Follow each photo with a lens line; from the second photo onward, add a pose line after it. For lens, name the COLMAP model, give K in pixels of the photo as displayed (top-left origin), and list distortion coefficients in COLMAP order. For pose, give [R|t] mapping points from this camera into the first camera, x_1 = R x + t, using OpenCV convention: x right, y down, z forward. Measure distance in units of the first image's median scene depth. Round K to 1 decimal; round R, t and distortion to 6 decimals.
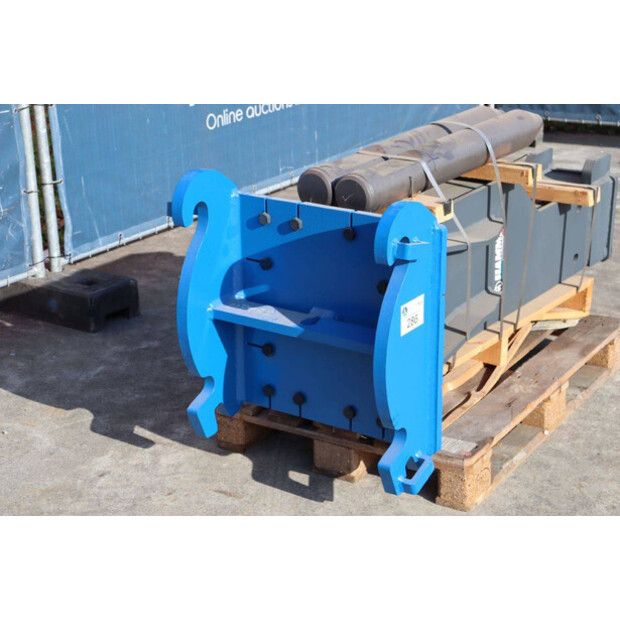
lens RADIAL K [[1255.6, 0, 310.0], [0, 1255.6, 310.0], [0, 0, 1]] dist [0.250211, 0.210566]
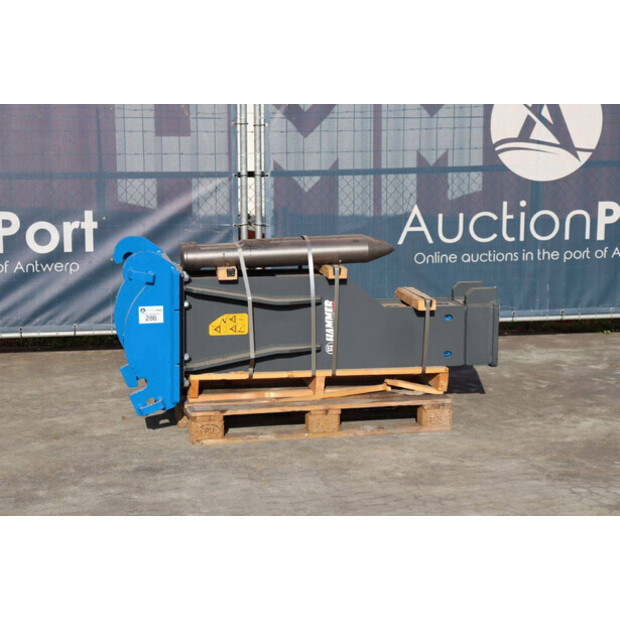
lens RADIAL K [[1468.5, 0, 310.0], [0, 1468.5, 310.0], [0, 0, 1]] dist [0.518078, -0.342571]
pose [[0.717331, 0.129214, -0.684645, 1.298121], [-0.246152, 0.966283, -0.075535, 0.077774], [0.651801, 0.222710, 0.724952, -0.317830]]
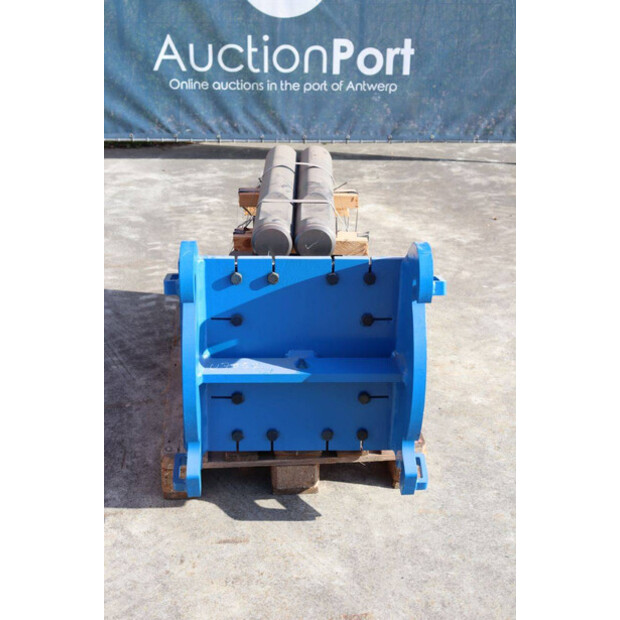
lens RADIAL K [[944.0, 0, 310.0], [0, 944.0, 310.0], [0, 0, 1]] dist [0.098562, 0.074805]
pose [[0.796054, -0.205569, 0.569245, -0.359431], [0.174665, 0.978562, 0.109125, -0.099871], [-0.579474, 0.012558, 0.814894, 0.268488]]
